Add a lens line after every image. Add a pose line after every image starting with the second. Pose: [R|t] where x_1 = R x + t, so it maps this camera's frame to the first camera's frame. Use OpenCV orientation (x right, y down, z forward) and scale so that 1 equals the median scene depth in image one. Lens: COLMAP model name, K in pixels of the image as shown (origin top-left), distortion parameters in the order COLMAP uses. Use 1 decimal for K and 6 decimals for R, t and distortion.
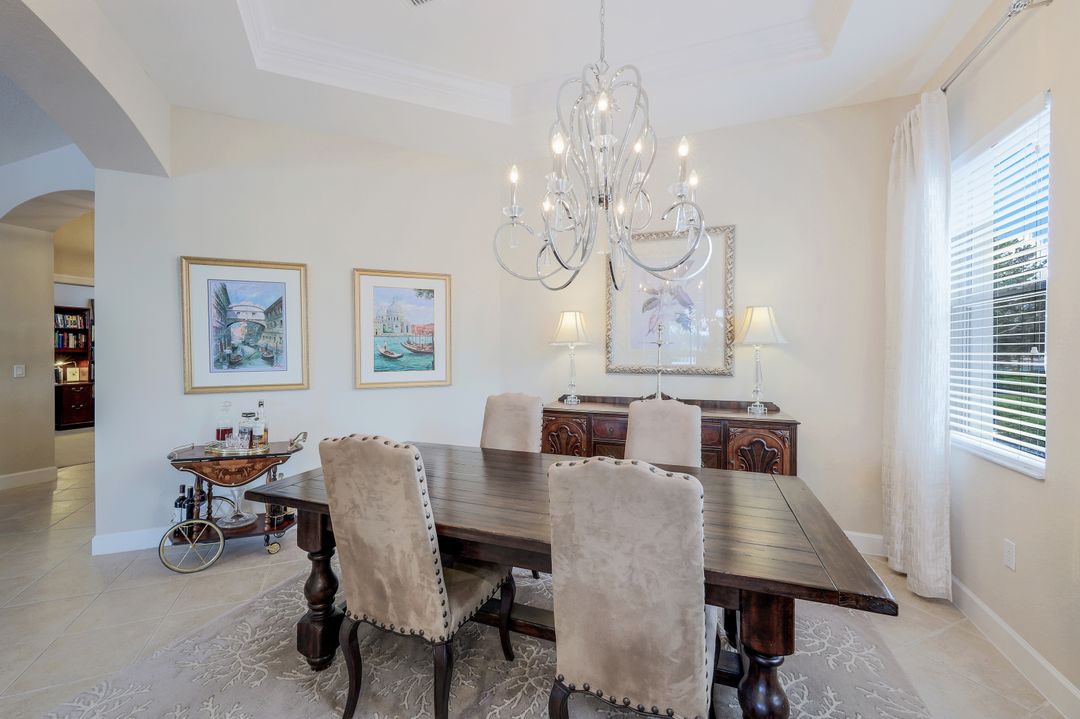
lens RADIAL K [[434.4, 0, 539.4], [0, 434.4, 357.3], [0, 0, 1]] dist [0.005047, -0.001102]
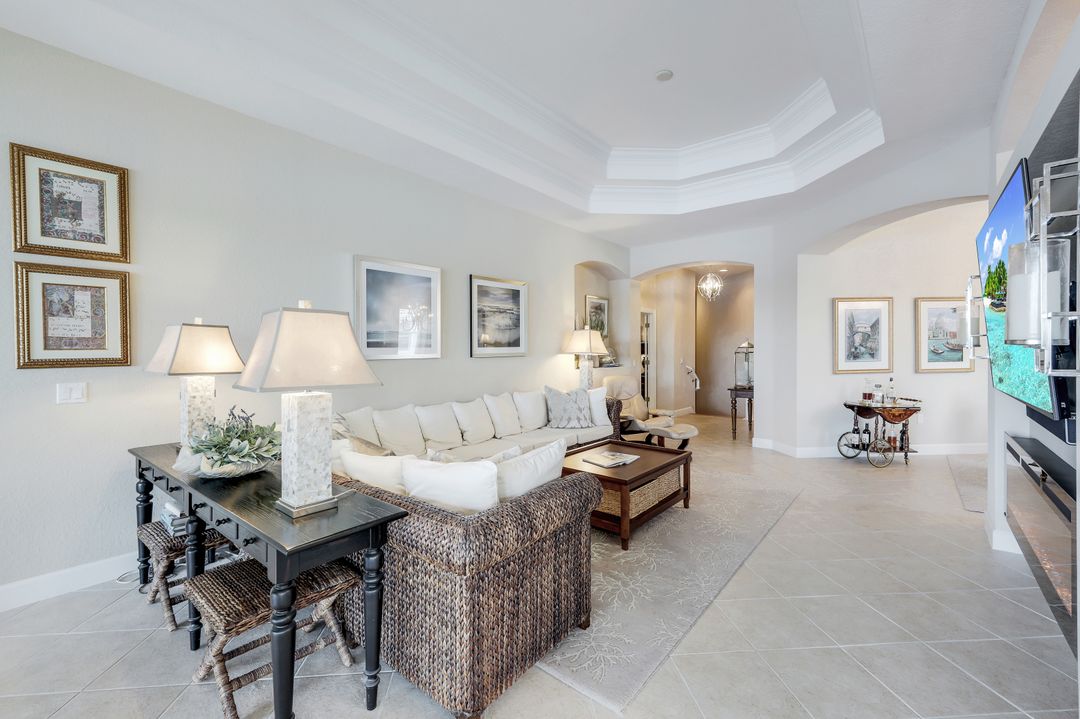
lens RADIAL K [[466.7, 0, 519.7], [0, 466.7, 355.0], [0, 0, 1]] dist [0.000190, 0.003023]
pose [[0.943040, -0.007499, -0.332595, -1.237060], [0.004350, 0.999938, -0.010211, 0.018009], [0.332652, 0.008183, 0.943014, -1.105077]]
